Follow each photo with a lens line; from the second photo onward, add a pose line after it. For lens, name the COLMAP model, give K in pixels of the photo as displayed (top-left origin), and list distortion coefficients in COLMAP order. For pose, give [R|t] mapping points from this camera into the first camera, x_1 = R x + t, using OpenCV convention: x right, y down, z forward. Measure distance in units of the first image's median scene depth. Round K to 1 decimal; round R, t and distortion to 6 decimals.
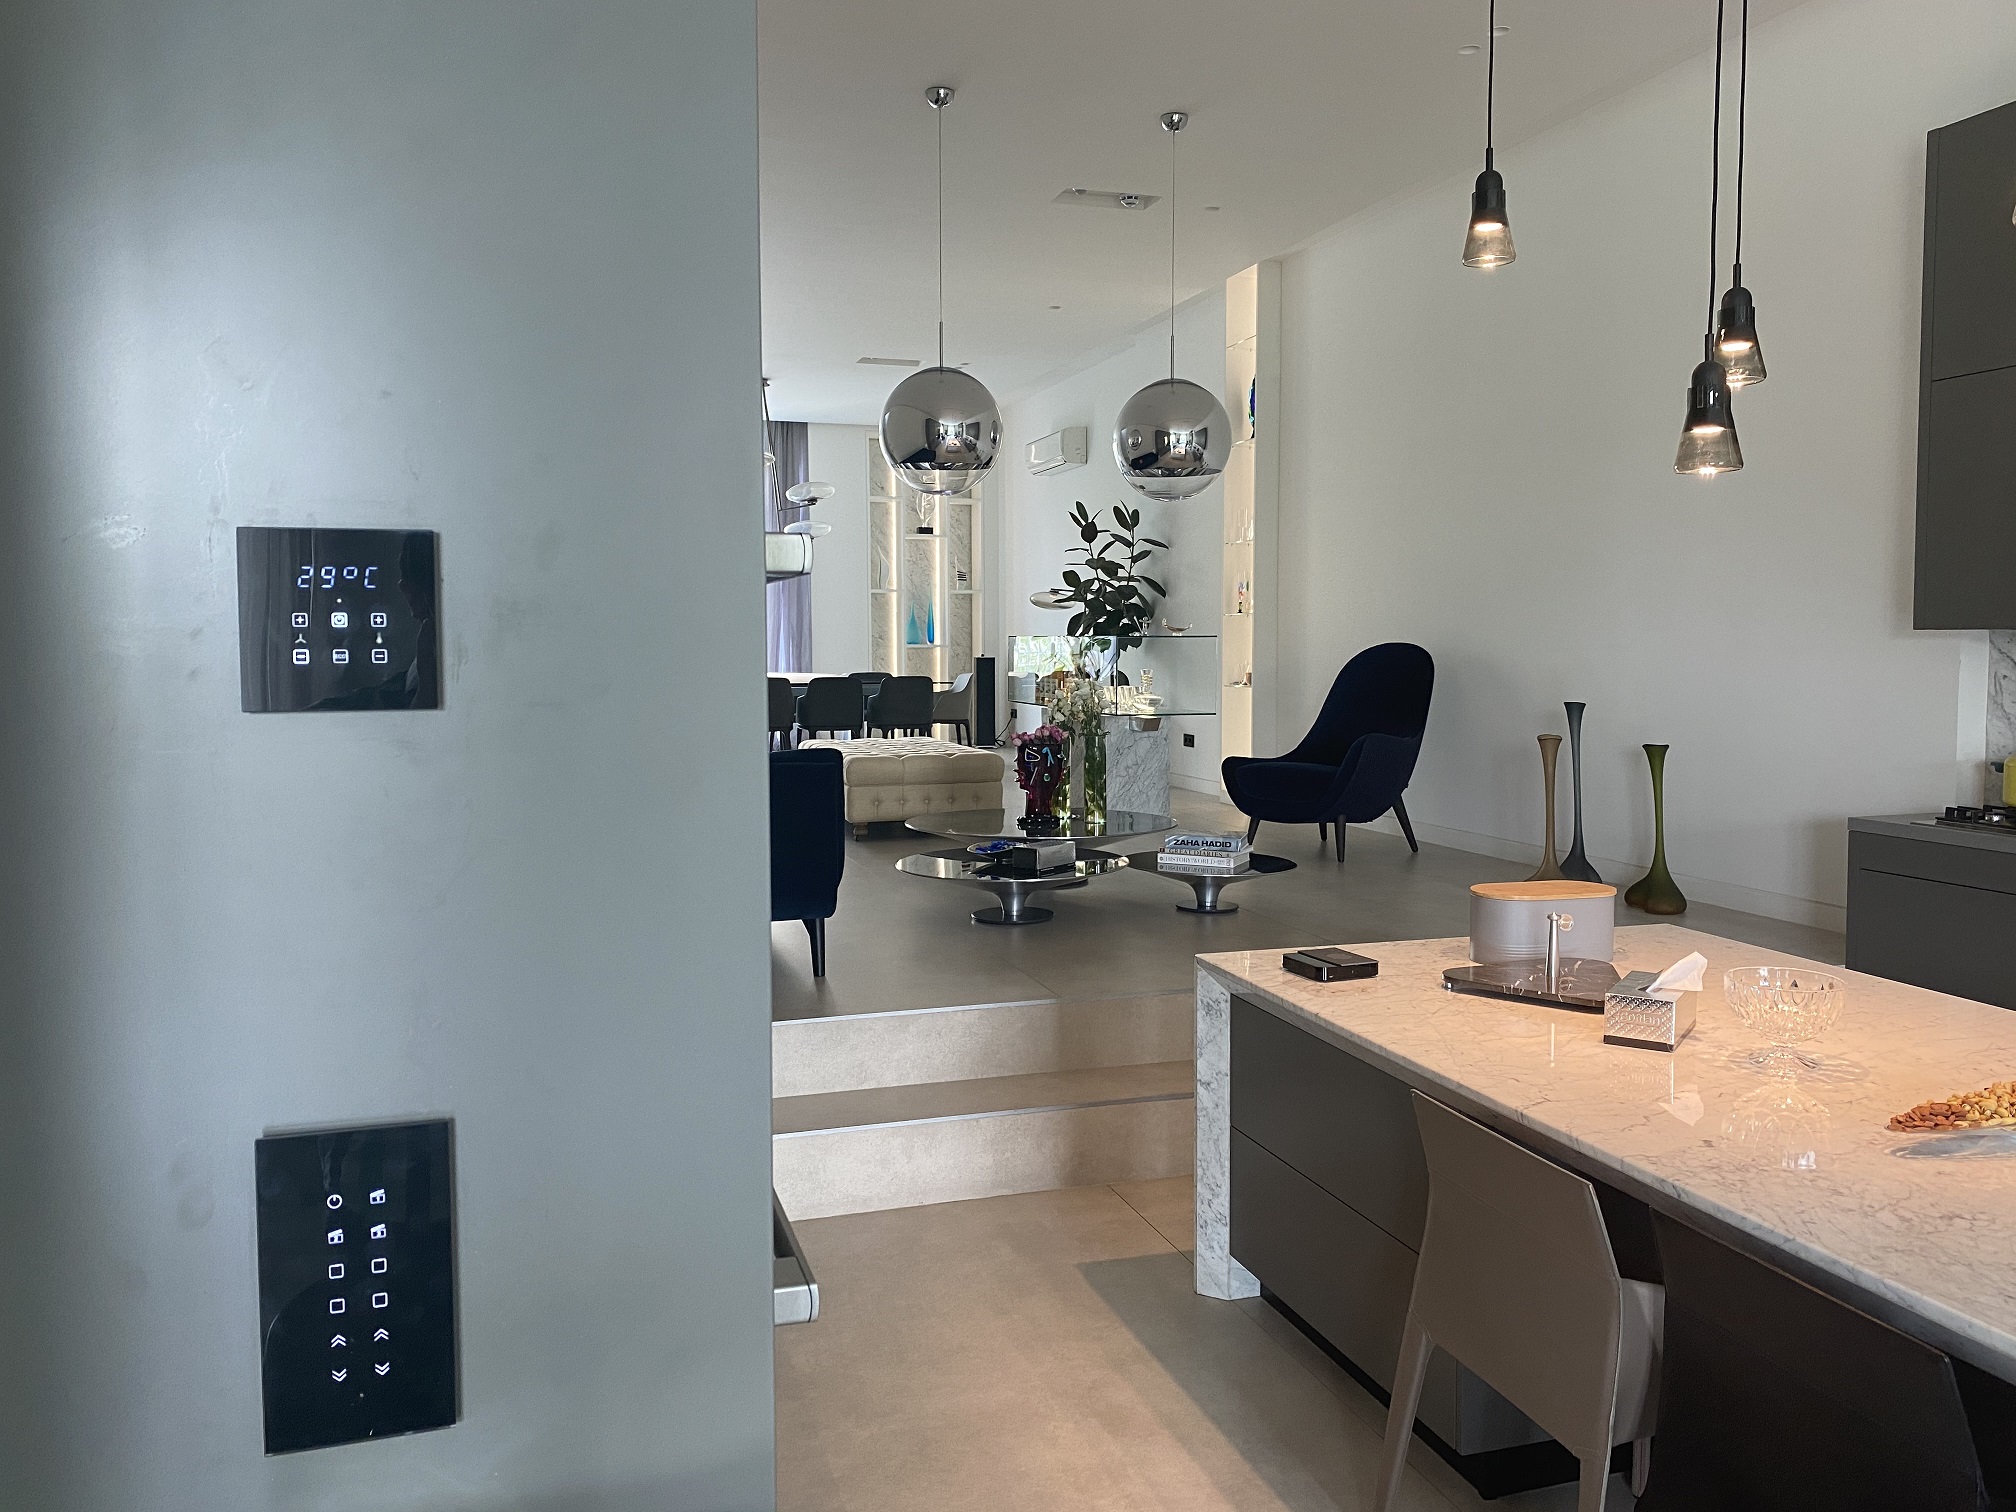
lens RADIAL K [[1530.7, 0, 1011.0], [0, 1530.7, 730.4], [0, 0, 1]] dist [0.021989, -0.031919]
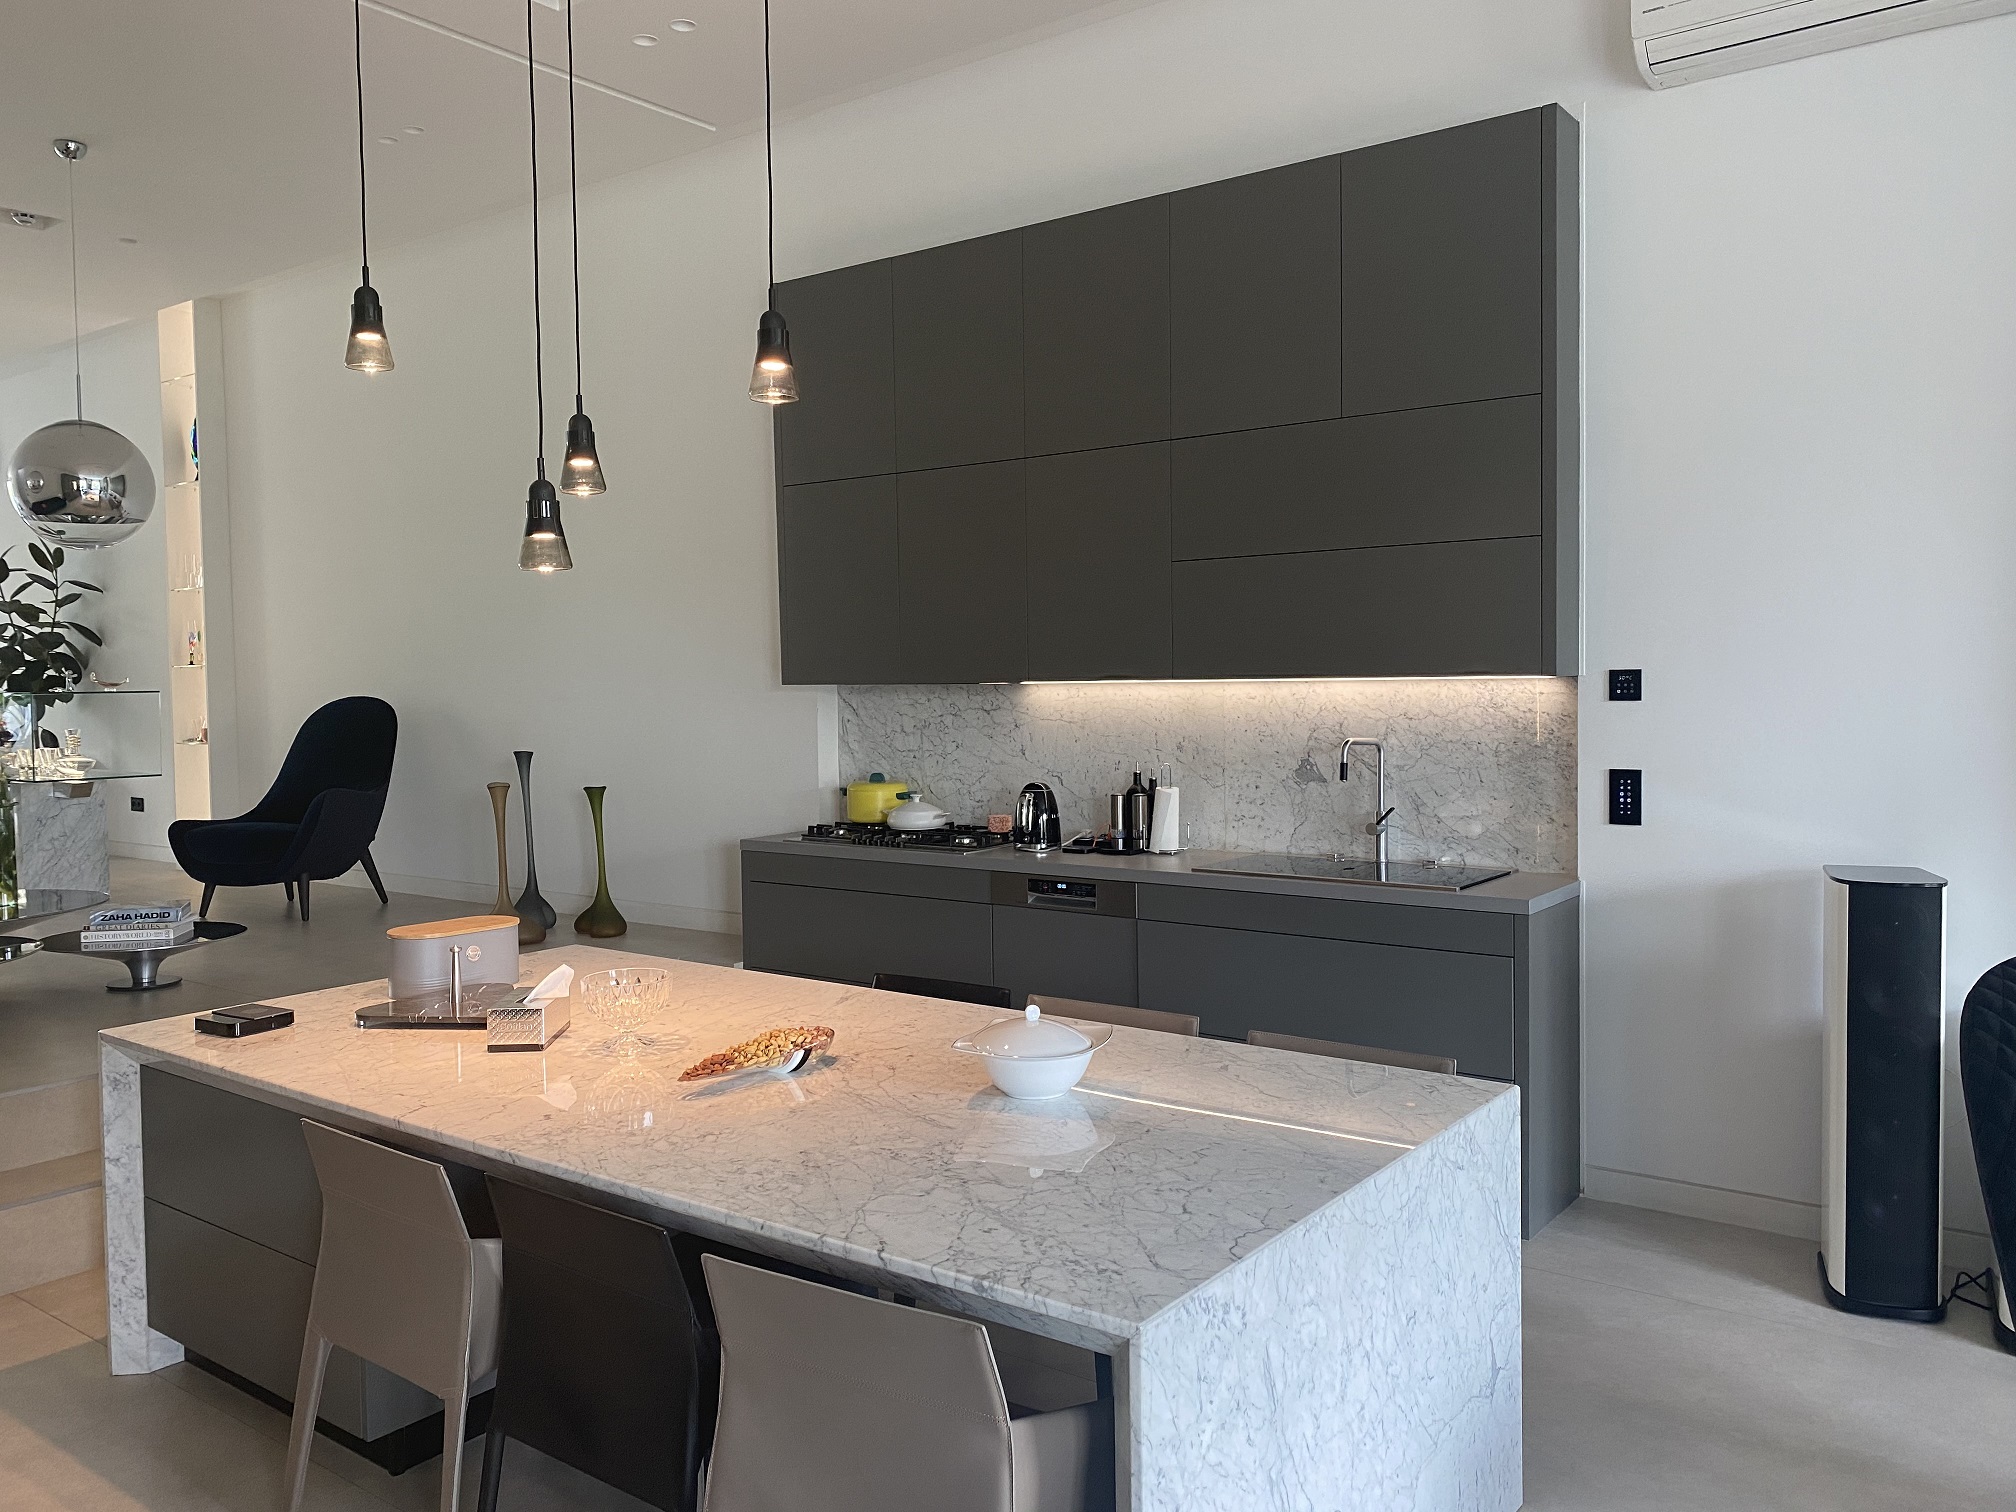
lens RADIAL K [[1530.7, 0, 1011.0], [0, 1530.7, 730.4], [0, 0, 1]] dist [0.021989, -0.031919]
pose [[0.812409, -0.029726, 0.582330, 0.028645], [0.045753, 0.998870, -0.012841, -0.005892], [-0.581291, 0.037076, 0.812851, -0.146468]]
